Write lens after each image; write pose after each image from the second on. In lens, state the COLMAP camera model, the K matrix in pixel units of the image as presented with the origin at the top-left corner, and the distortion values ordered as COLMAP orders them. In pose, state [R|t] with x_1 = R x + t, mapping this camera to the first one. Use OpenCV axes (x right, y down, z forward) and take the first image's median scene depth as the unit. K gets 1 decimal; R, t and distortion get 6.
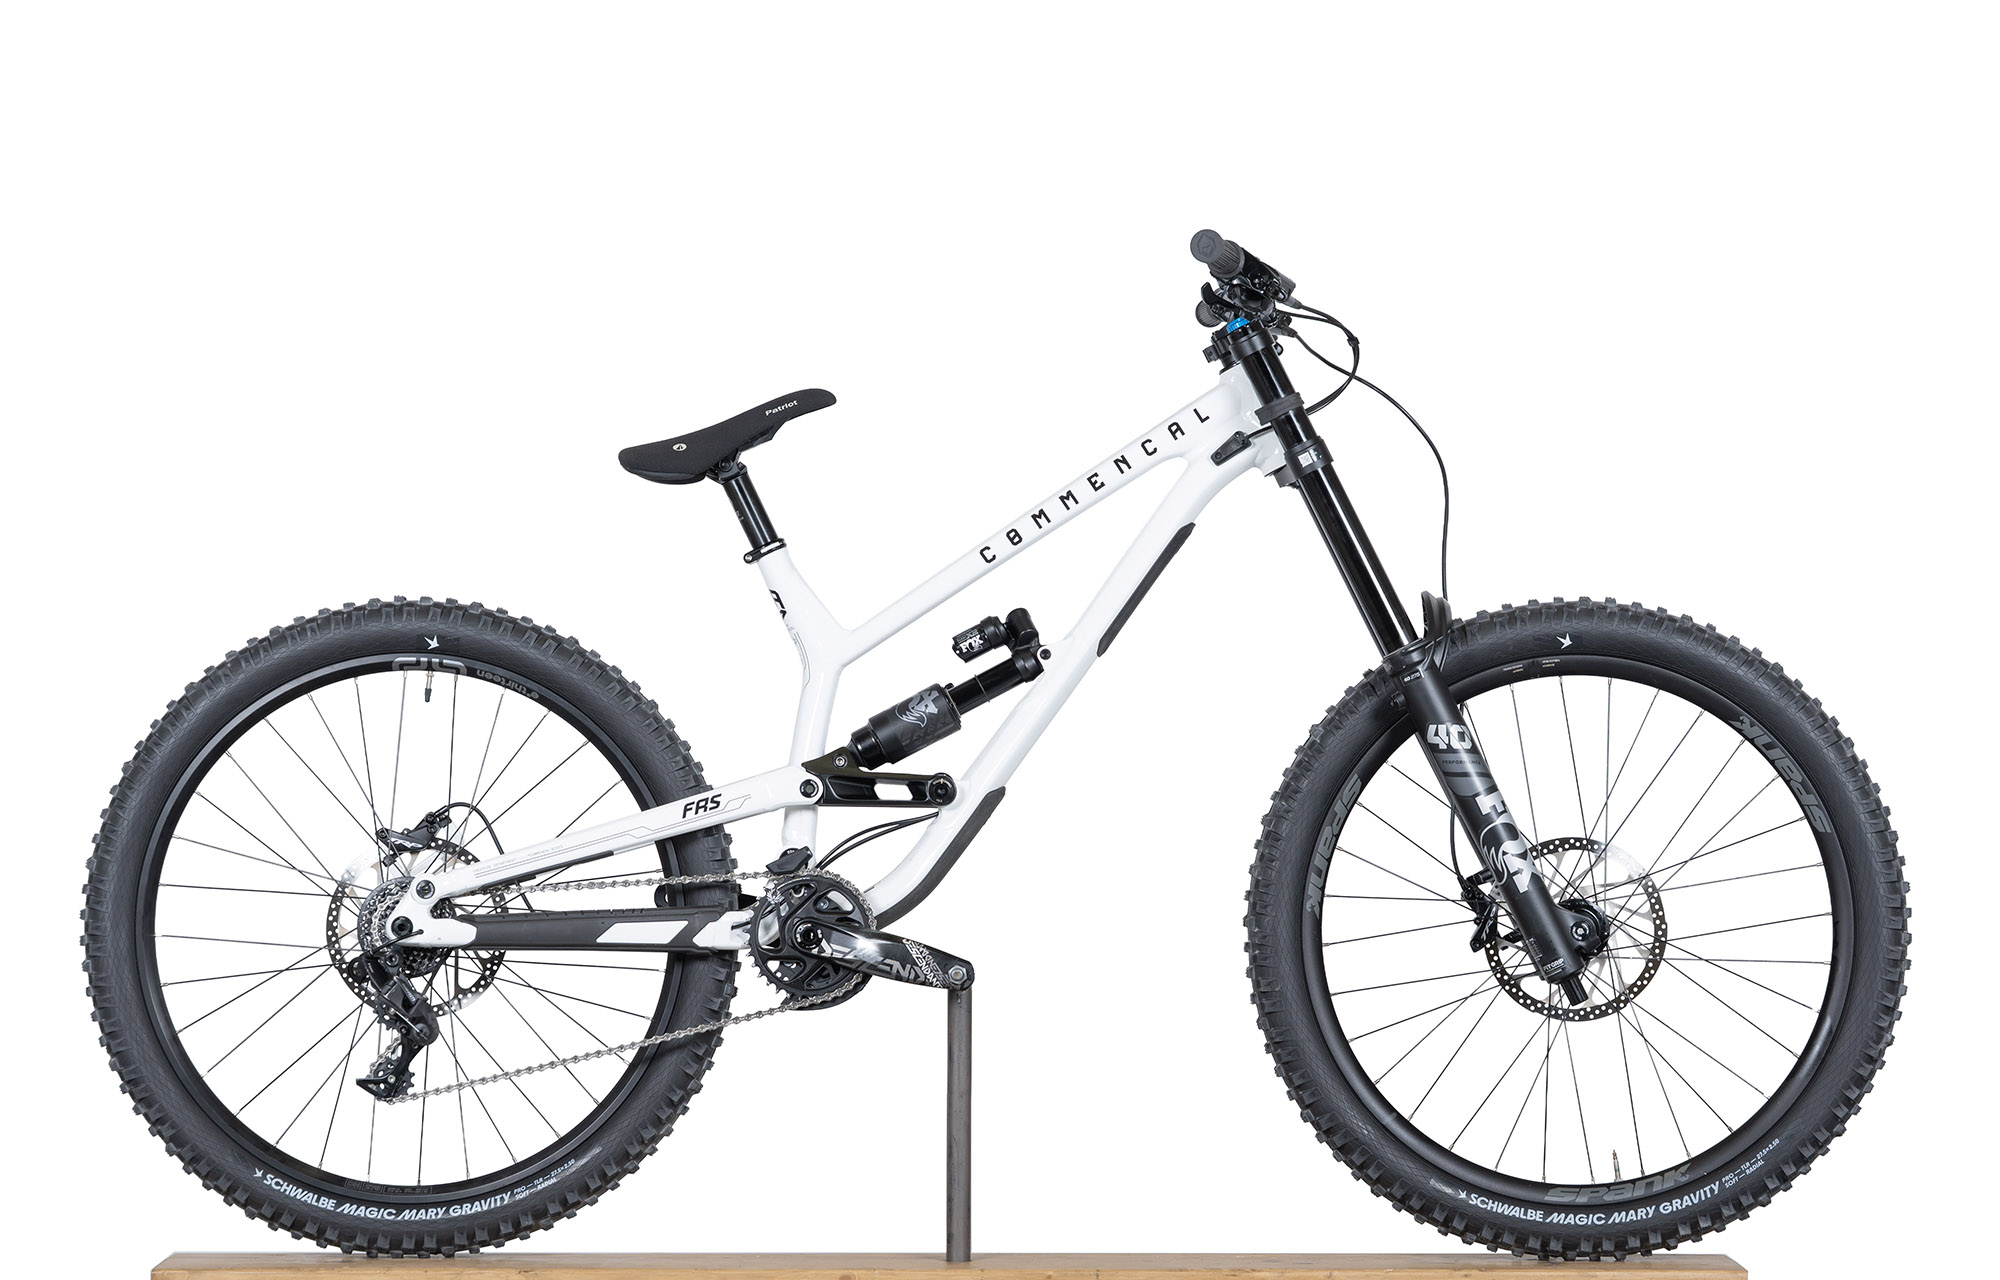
lens RADIAL K [[9037.4, 0, 1009.1], [0, 9037.4, 655.8], [0, 0, 1]] dist [0.113489, 0.000000]
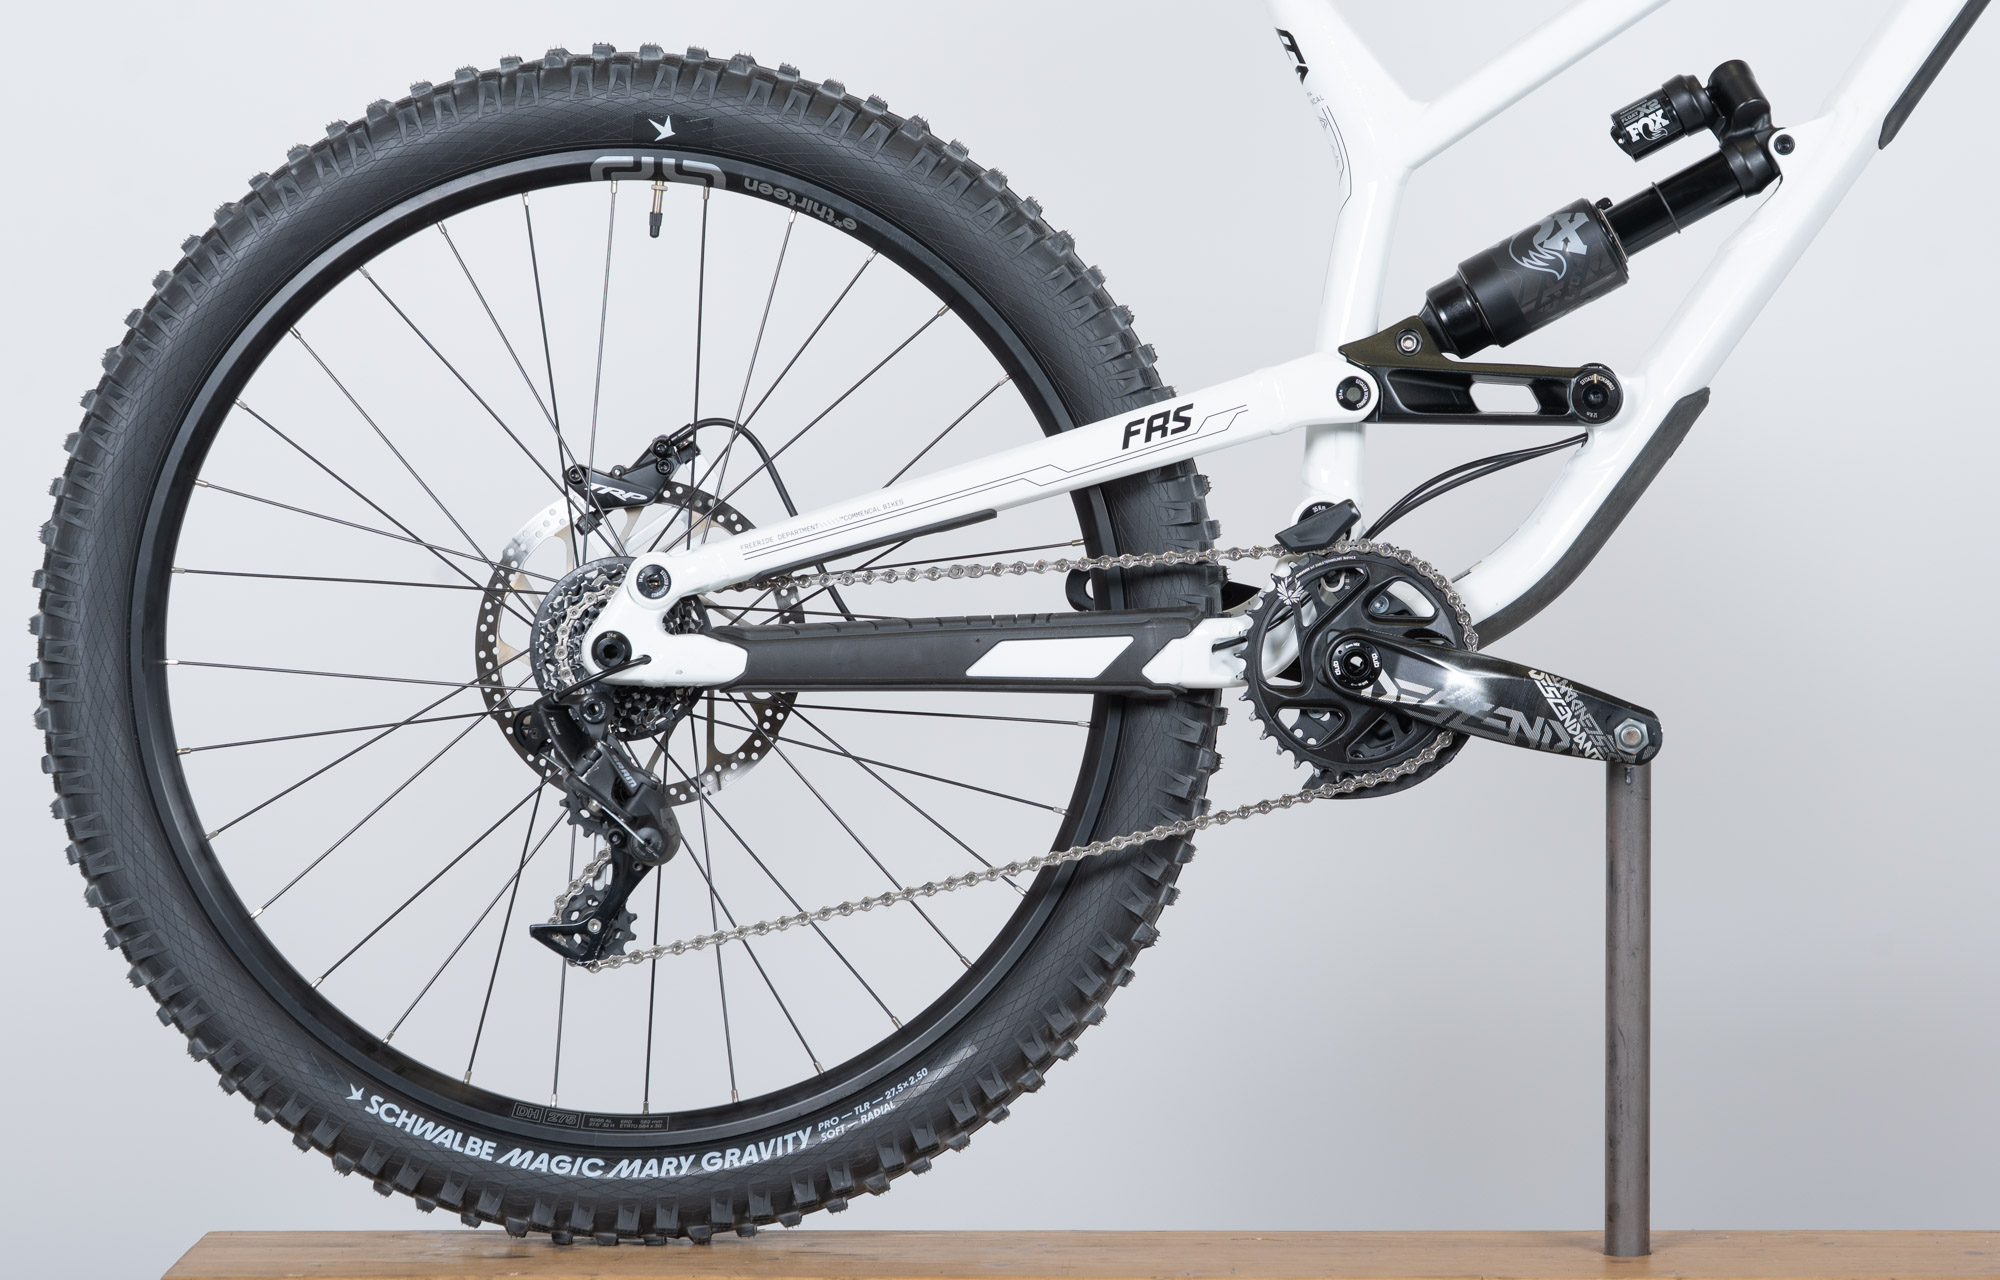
lens RADIAL K [[9037.4, 0, 983.0], [0, 9037.4, 638.6], [0, 0, 1]] dist [0.113489, 0.000000]
pose [[0.999586, -0.003451, -0.028554, -0.028825], [0.005083, 0.998346, 0.057261, -0.001922], [0.028309, -0.057382, 0.997951, 0.451491]]
